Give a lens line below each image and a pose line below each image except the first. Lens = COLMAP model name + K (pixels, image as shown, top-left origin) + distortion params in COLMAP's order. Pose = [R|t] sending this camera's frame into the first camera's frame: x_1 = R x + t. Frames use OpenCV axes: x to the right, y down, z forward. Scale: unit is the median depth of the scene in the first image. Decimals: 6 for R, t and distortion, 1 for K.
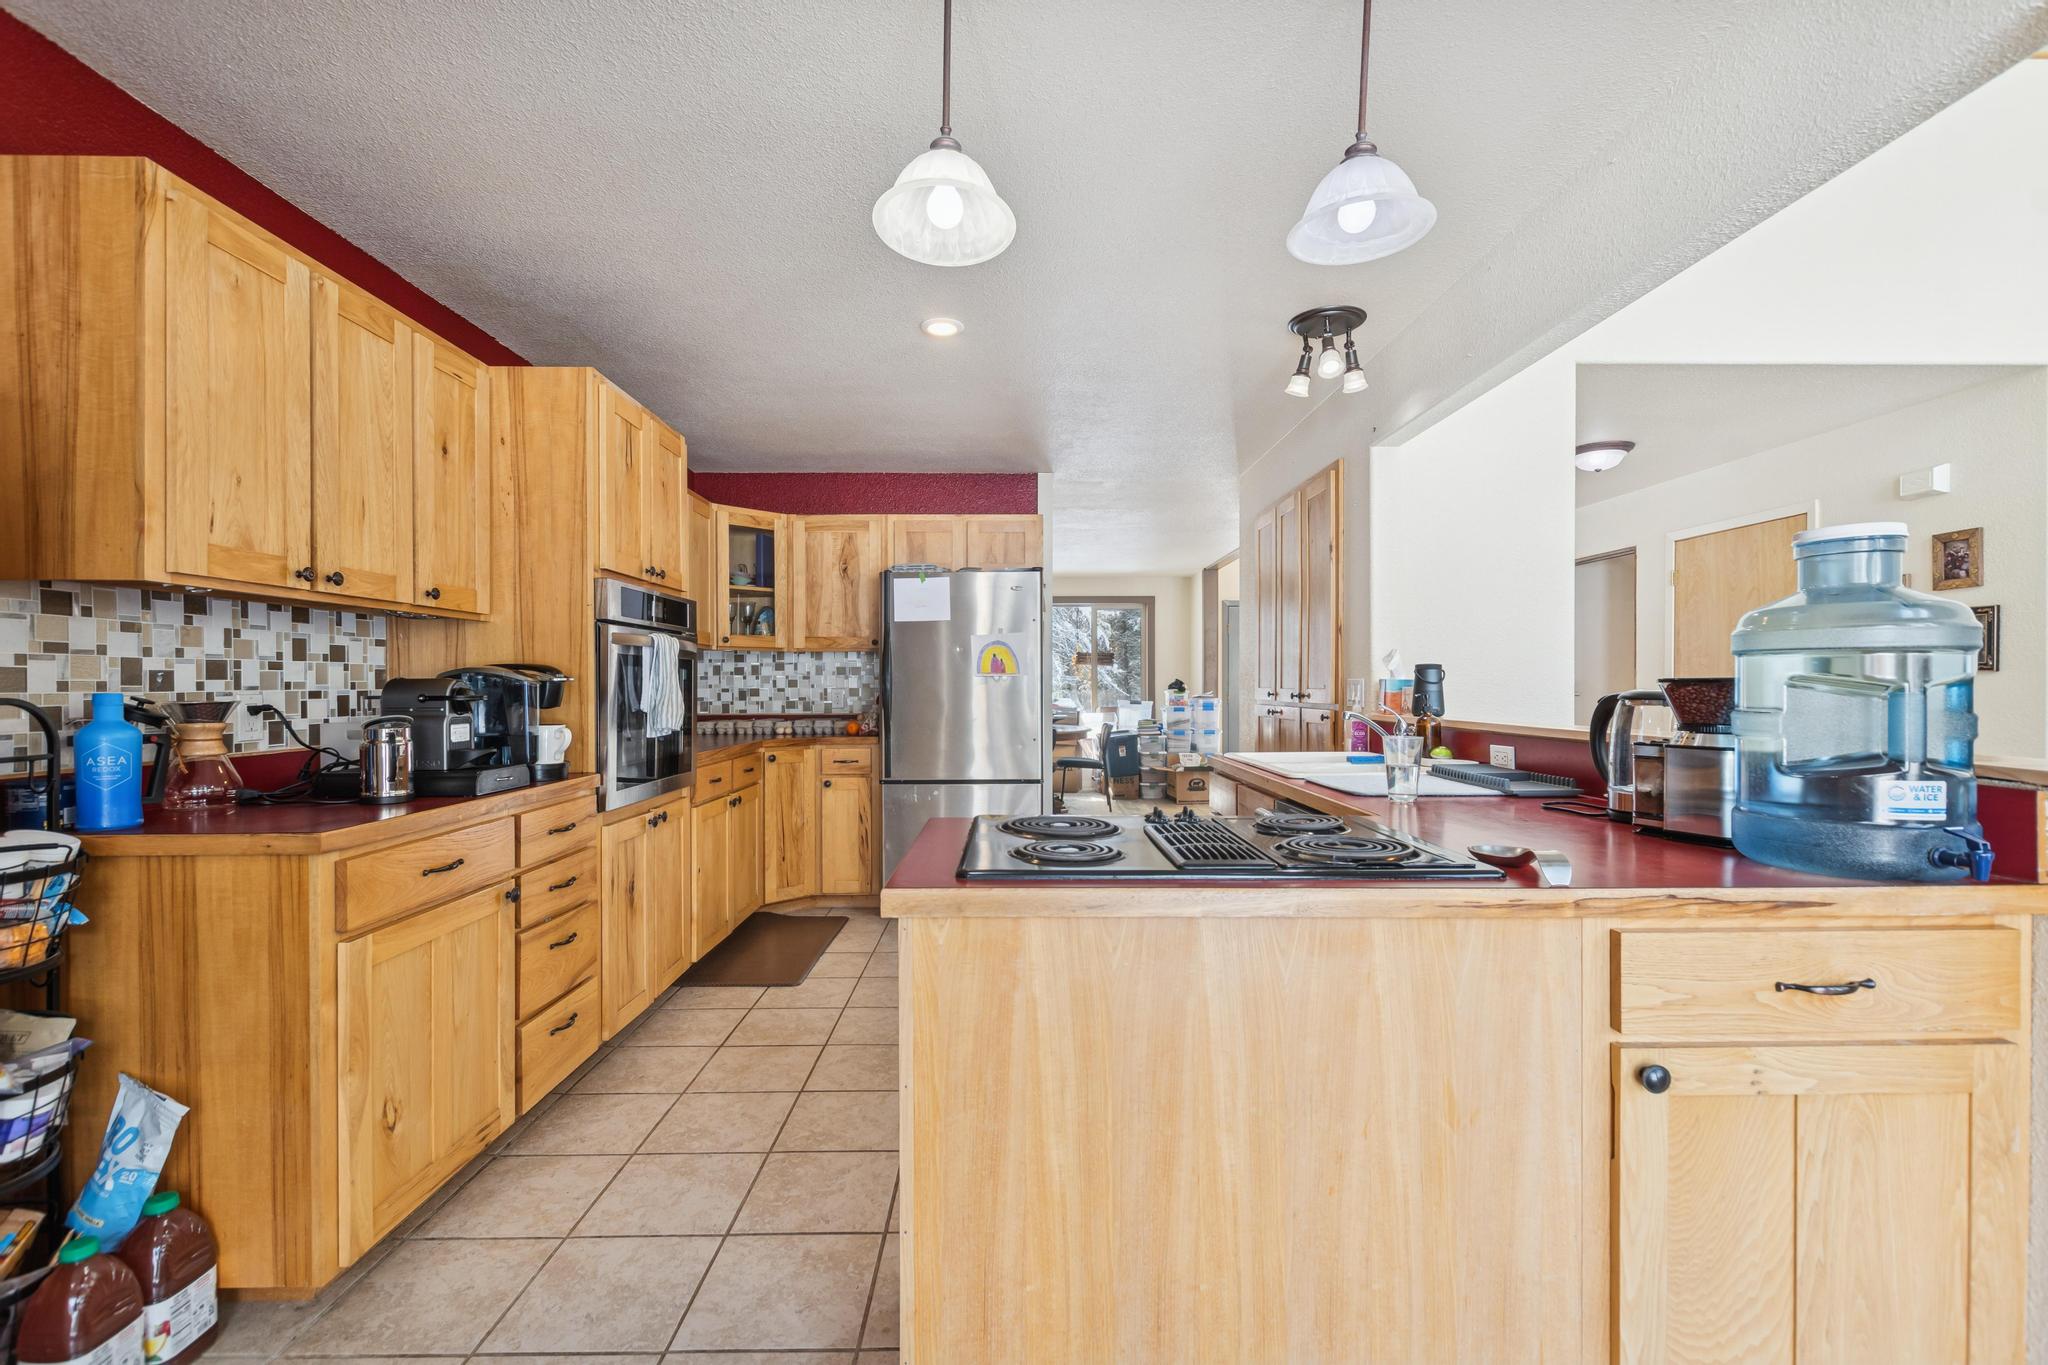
lens RADIAL K [[890.7, 0, 1028.3], [0, 890.7, 693.1], [0, 0, 1]] dist [0.007306, -0.003451]
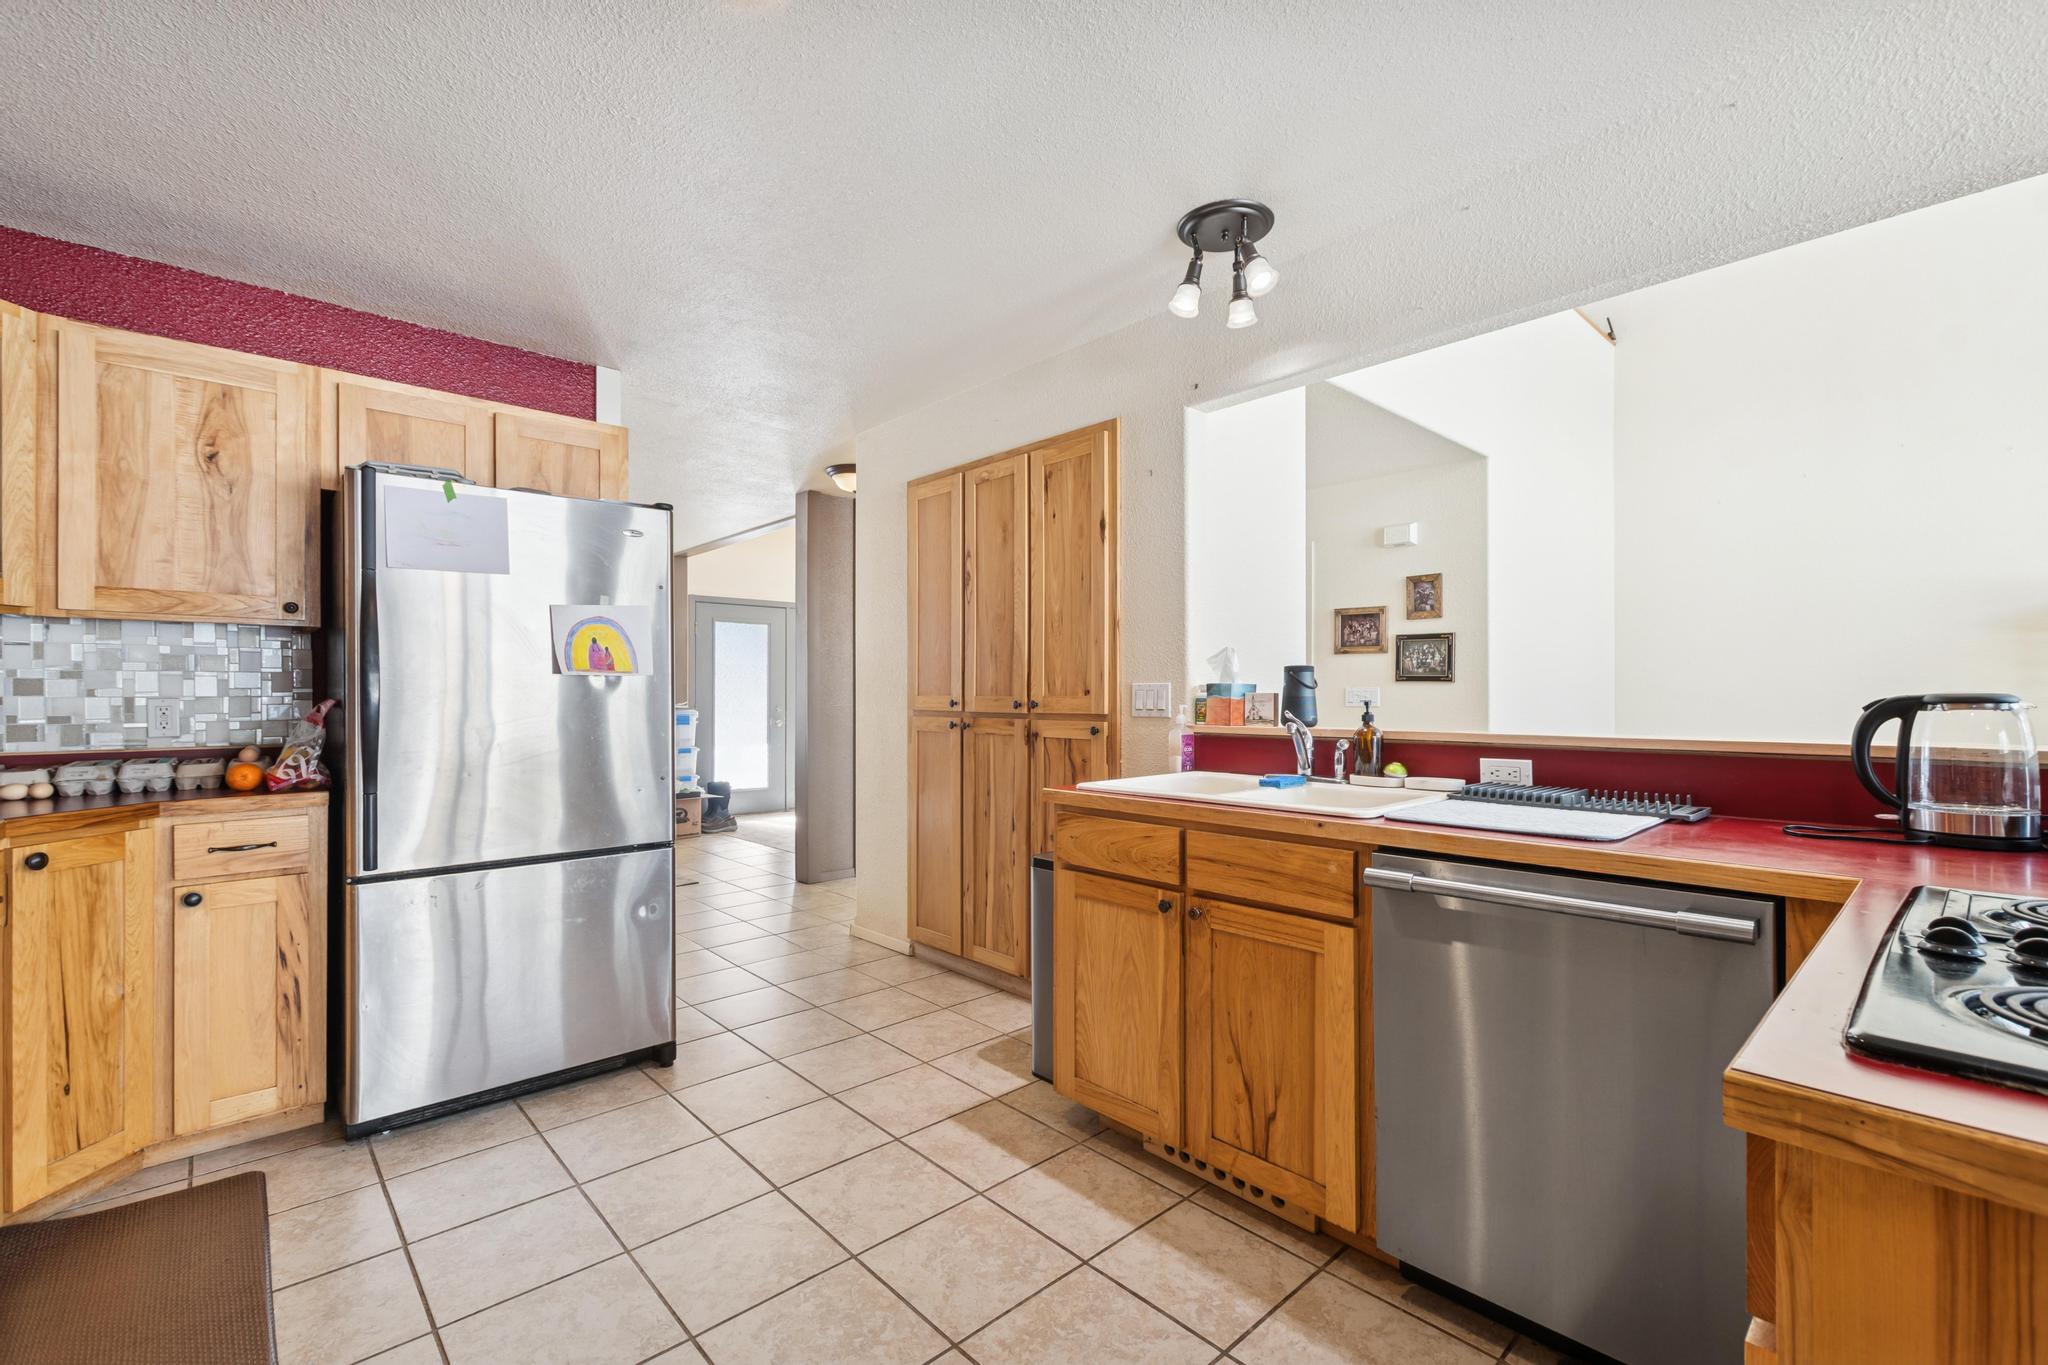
lens RADIAL K [[890.7, 0, 1017.9], [0, 890.7, 688.3], [0, 0, 1]] dist [0.007306, -0.003451]
pose [[0.749716, 0.006007, 0.661733, -0.432487], [0.005949, 0.999857, -0.015816, 0.001249], [-0.661733, 0.015794, 0.749573, 0.729647]]
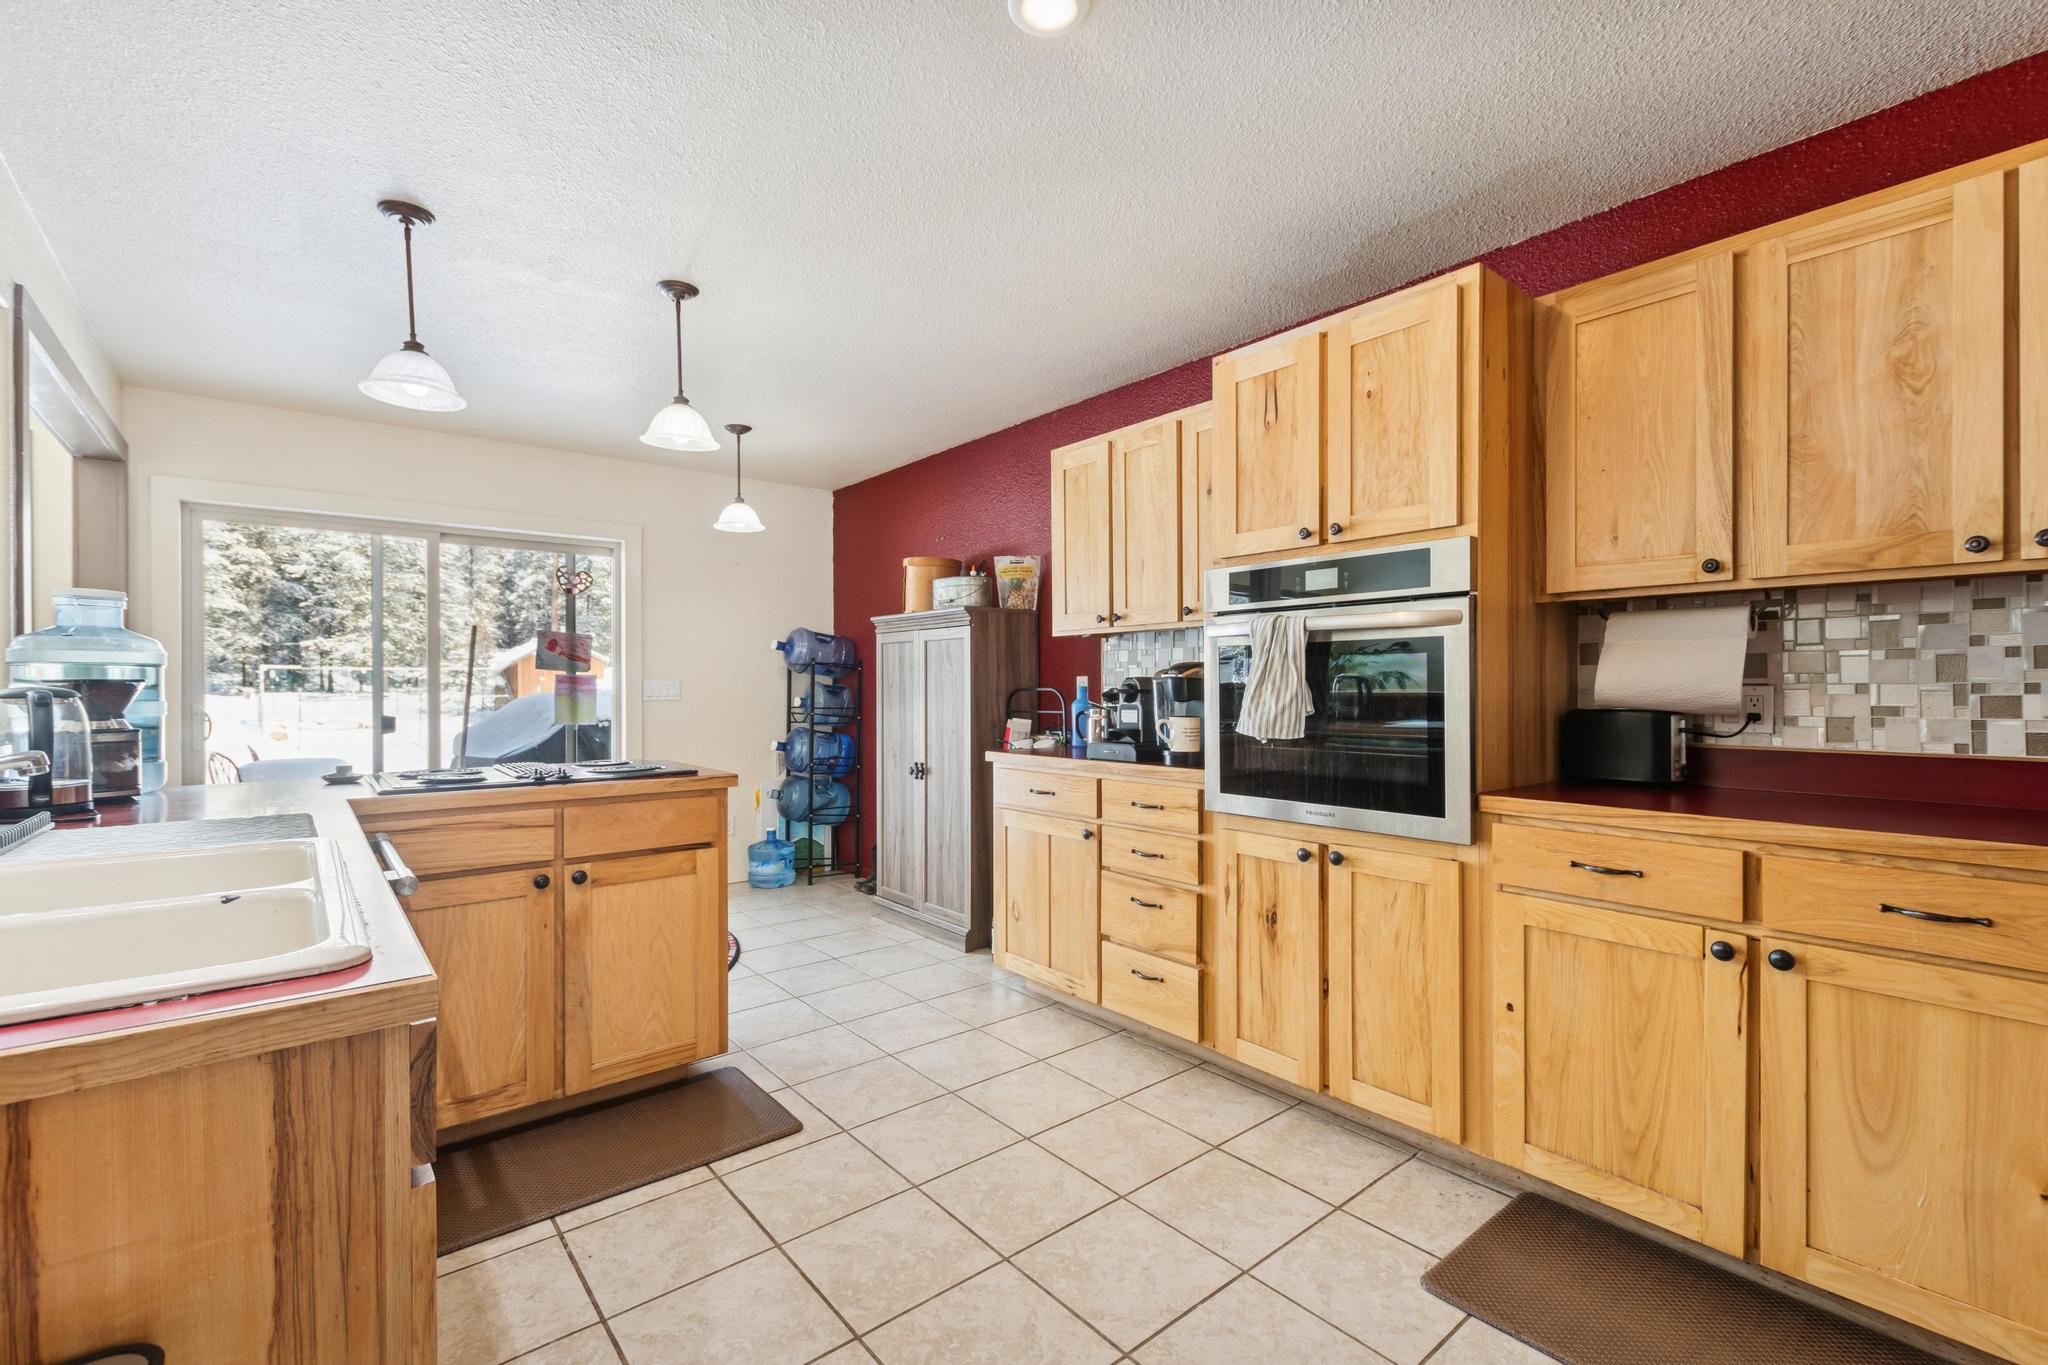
lens RADIAL K [[890.7, 0, 1022.0], [0, 890.7, 683.4], [0, 0, 1]] dist [0.007306, -0.003451]
pose [[-0.782119, 0.002942, -0.623122, 0.345706], [-0.000583, 0.999985, 0.005453, -0.012488], [0.623129, 0.004628, -0.782105, 1.942069]]
